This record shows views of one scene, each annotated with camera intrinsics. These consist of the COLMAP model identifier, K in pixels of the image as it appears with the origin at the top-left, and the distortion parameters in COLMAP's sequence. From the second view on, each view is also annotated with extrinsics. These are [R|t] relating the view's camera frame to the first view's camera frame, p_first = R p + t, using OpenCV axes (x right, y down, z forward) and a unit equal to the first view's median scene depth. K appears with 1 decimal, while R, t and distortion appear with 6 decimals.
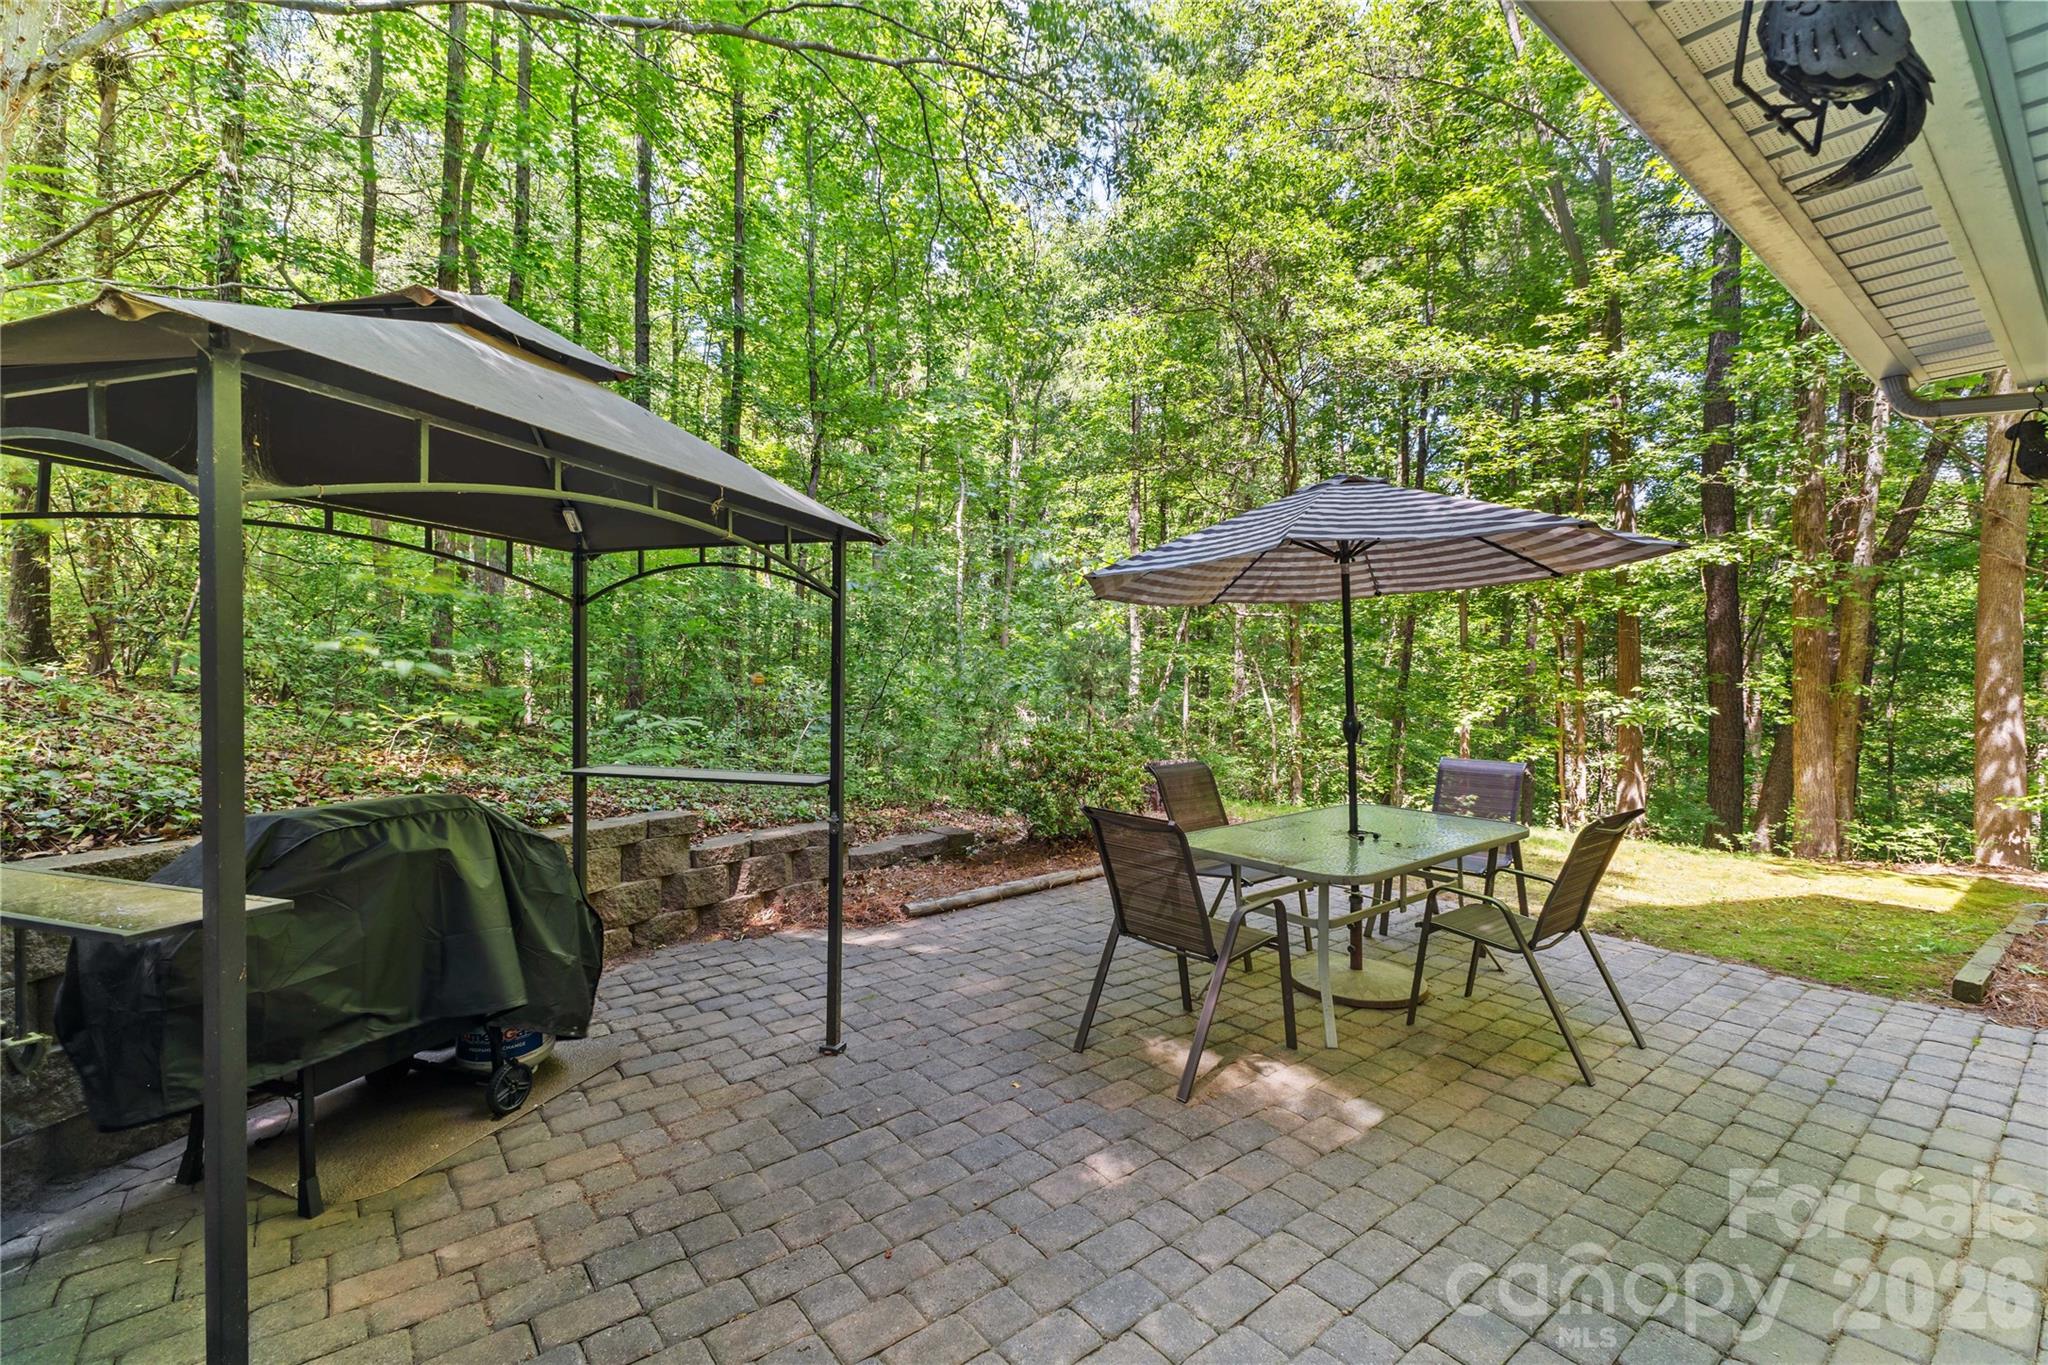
lens RADIAL K [[895.5, 0, 1023.0], [0, 895.5, 667.1], [0, 0, 1]] dist [0.009266, -0.000310]
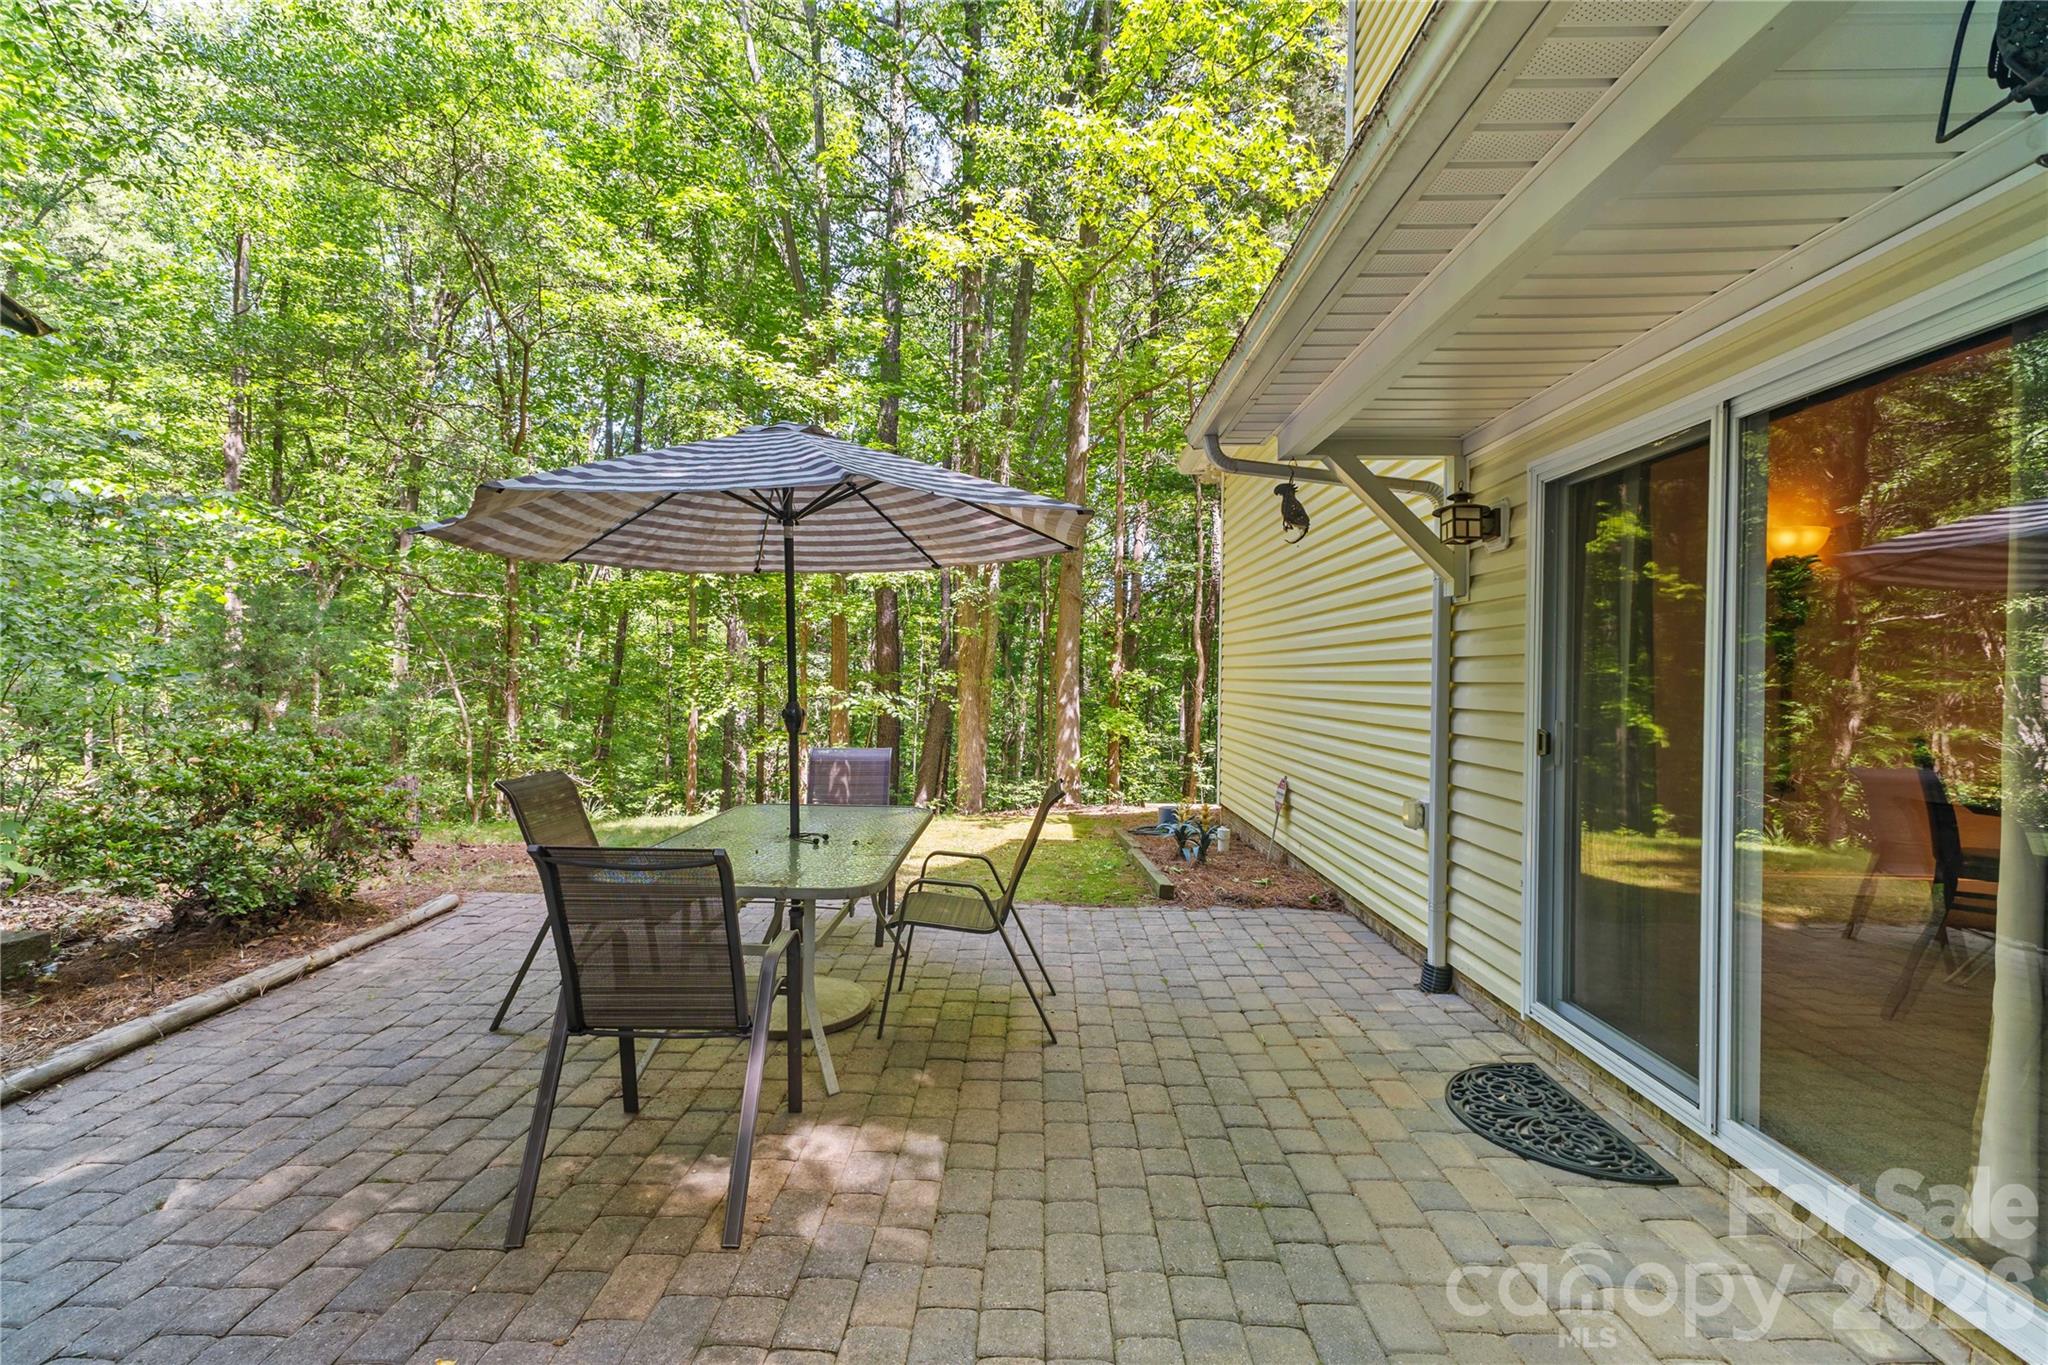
lens RADIAL K [[895.5, 0, 1023.0], [0, 895.5, 667.1], [0, 0, 1]] dist [0.009266, -0.000310]
pose [[0.635293, 0.016054, 0.772104, -0.119680], [-0.014801, 0.999853, -0.008611, 0.017989], [-0.772129, -0.005958, 0.635438, 0.201017]]
